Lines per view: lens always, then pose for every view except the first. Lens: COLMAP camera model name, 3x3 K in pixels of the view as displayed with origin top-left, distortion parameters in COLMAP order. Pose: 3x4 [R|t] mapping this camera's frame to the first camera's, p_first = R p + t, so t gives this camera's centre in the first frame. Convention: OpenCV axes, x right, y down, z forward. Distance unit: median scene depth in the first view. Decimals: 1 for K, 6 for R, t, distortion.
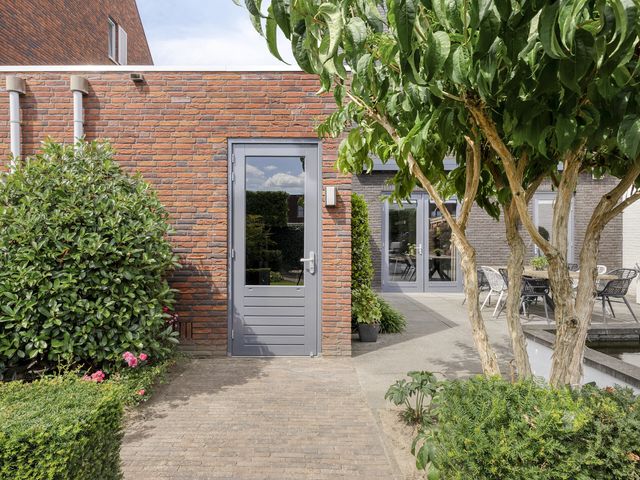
lens RADIAL K [[405.5, 0, 316.8], [0, 405.5, 242.4], [0, 0, 1]] dist [-0.000395, -0.000921]
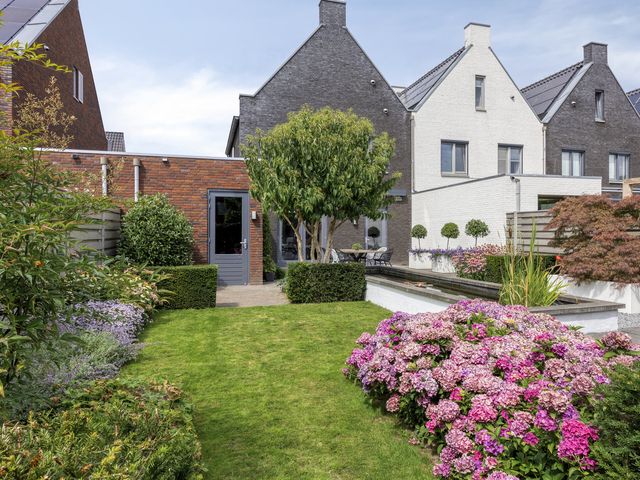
lens RADIAL K [[405.5, 0, 324.3], [0, 405.5, 236.7], [0, 0, 1]] dist [-0.000395, -0.000921]
pose [[0.966040, 0.000427, 0.258392, -0.177296], [0.001519, 0.999972, -0.007331, 0.026327], [-0.258388, 0.007474, 0.966012, -1.345715]]
